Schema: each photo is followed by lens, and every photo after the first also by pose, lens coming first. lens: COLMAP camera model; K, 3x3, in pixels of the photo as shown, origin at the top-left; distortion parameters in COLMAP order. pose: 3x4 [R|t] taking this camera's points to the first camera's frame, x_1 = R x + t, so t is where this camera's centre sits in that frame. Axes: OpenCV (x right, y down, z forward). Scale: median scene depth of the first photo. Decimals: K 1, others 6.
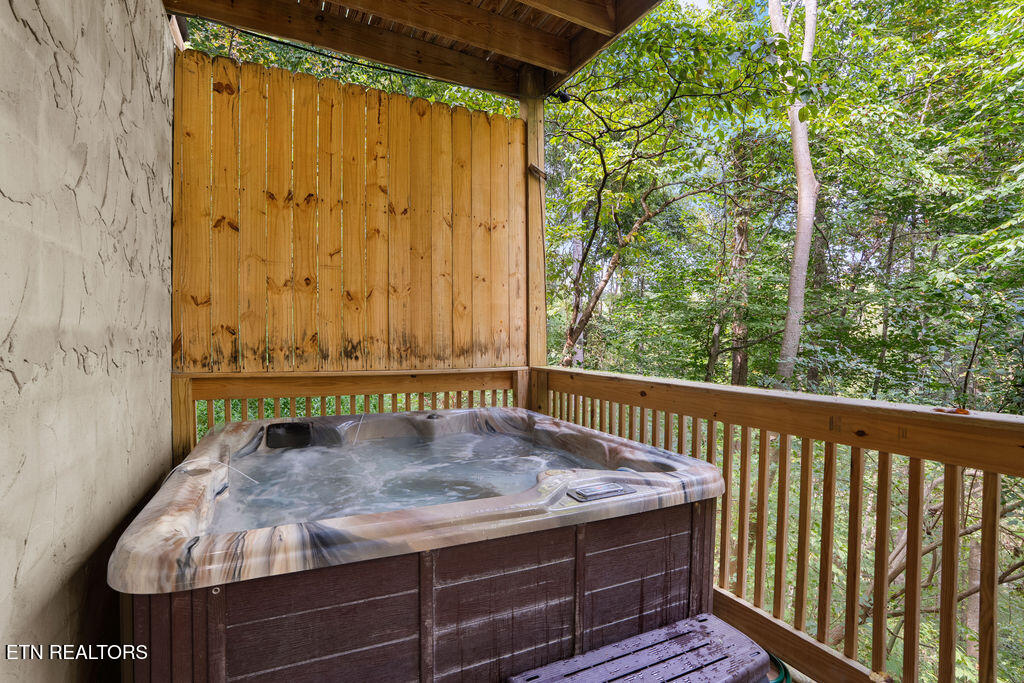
lens RADIAL K [[475.4, 0, 520.4], [0, 475.4, 348.5], [0, 0, 1]] dist [-0.022667, 0.004025]
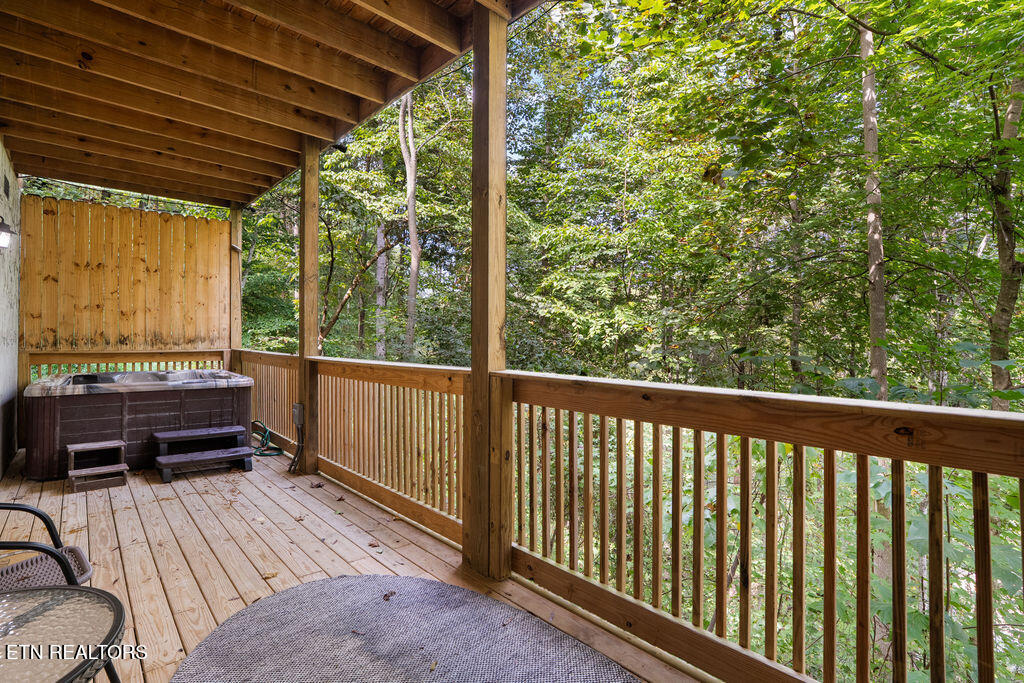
lens RADIAL K [[475.4, 0, 503.0], [0, 475.4, 335.3], [0, 0, 1]] dist [-0.022667, 0.004025]
pose [[0.964589, -0.000396, 0.263757, 0.649680], [0.004286, 0.999890, -0.014176, 0.017358], [-0.263723, 0.014804, 0.964485, -1.300018]]
